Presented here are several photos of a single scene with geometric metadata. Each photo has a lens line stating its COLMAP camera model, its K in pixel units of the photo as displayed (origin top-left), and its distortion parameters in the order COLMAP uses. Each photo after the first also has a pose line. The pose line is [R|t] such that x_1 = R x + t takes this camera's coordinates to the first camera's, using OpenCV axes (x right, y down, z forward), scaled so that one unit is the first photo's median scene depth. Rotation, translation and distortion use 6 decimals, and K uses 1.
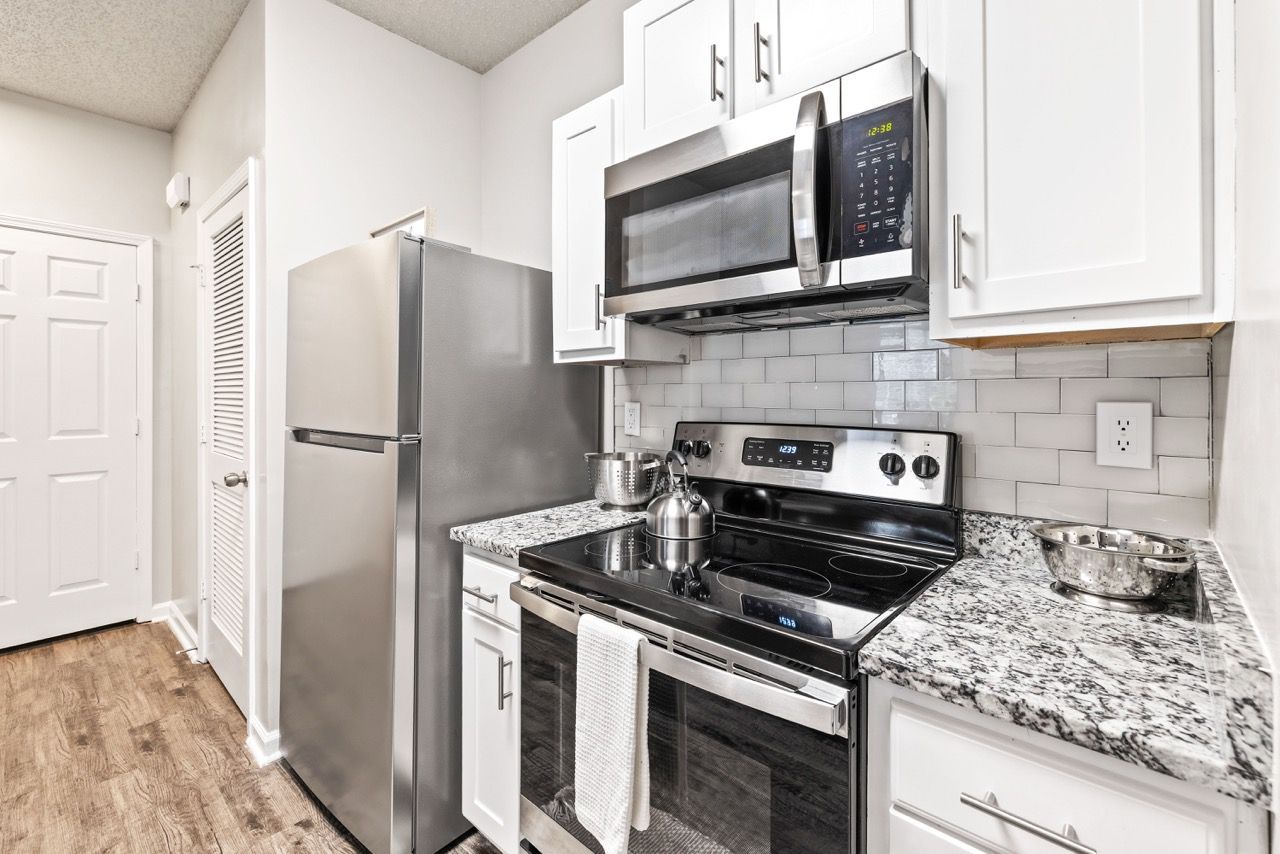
lens RADIAL K [[551.2, 0, 641.3], [0, 551.2, 396.6], [0, 0, 1]] dist [-0.000333, -0.000009]
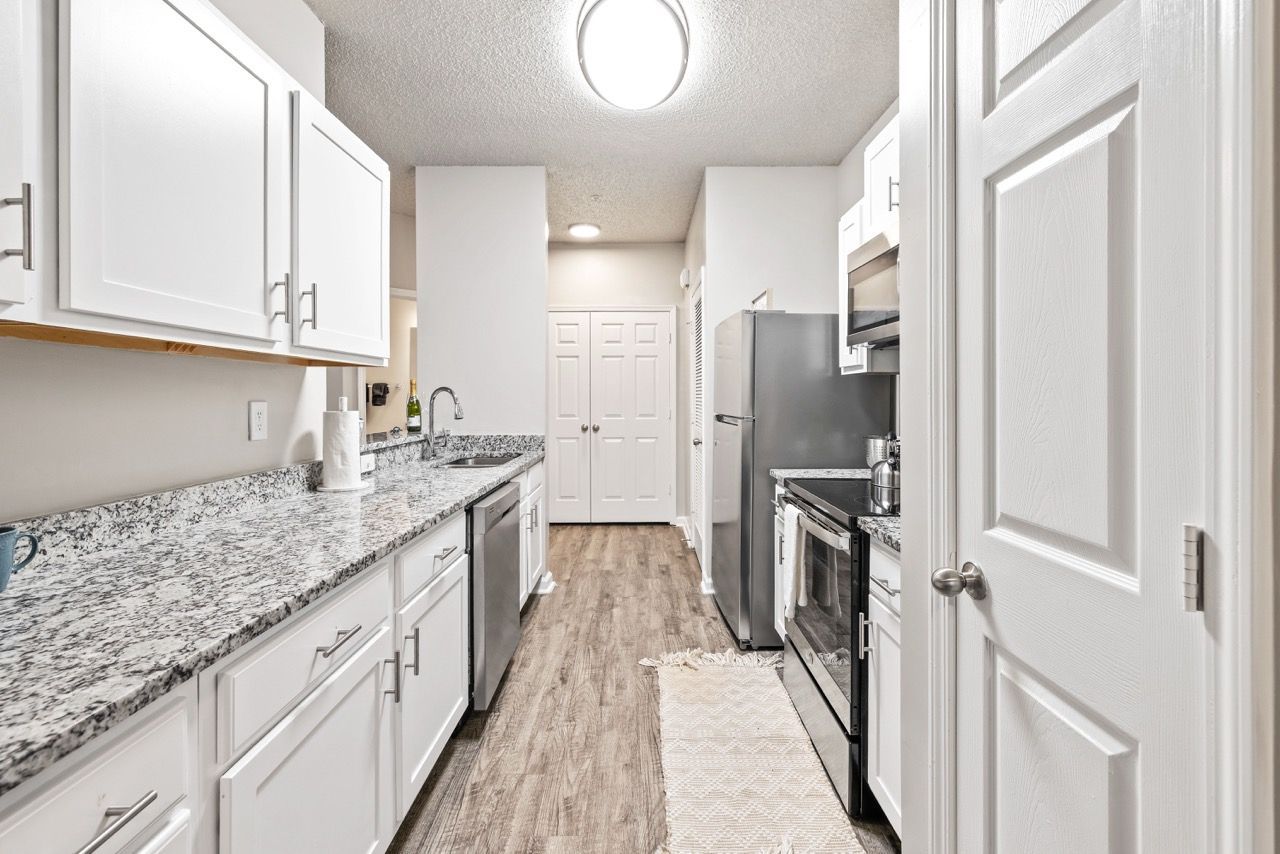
lens RADIAL K [[551.2, 0, 641.3], [0, 551.2, 396.6], [0, 0, 1]] dist [-0.000333, -0.000009]
pose [[0.667565, -0.000328, -0.744552, 0.499942], [0.001279, 0.999999, 0.000706, -0.001406], [0.744551, -0.001423, 0.667565, -0.363164]]
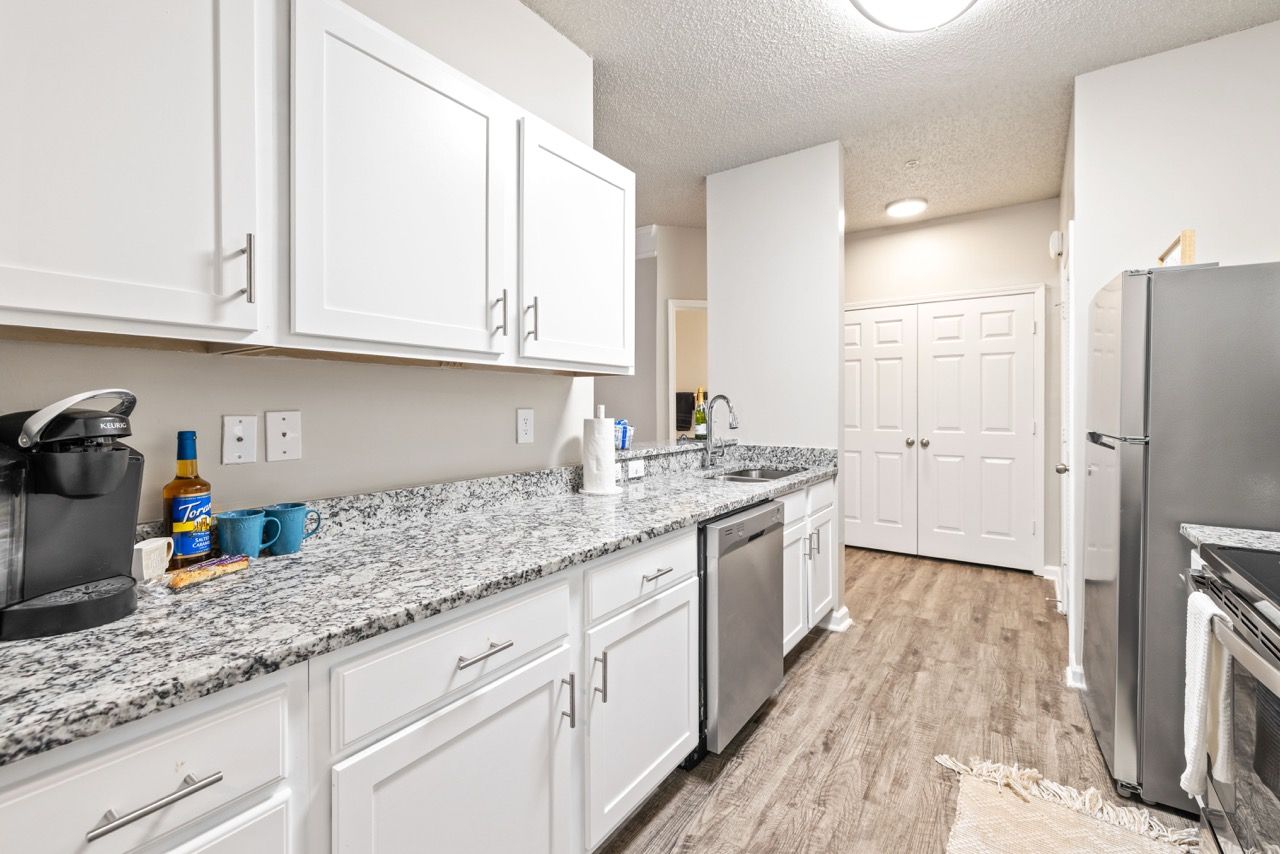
lens RADIAL K [[546.9, 0, 636.1], [0, 546.9, 406.7], [0, 0, 1]] dist [-0.001609, 0.000114]
pose [[0.106576, 0.003023, -0.994300, 0.439472], [0.000520, 0.999995, 0.003096, -0.000933], [0.994304, -0.000847, 0.106574, -0.147485]]
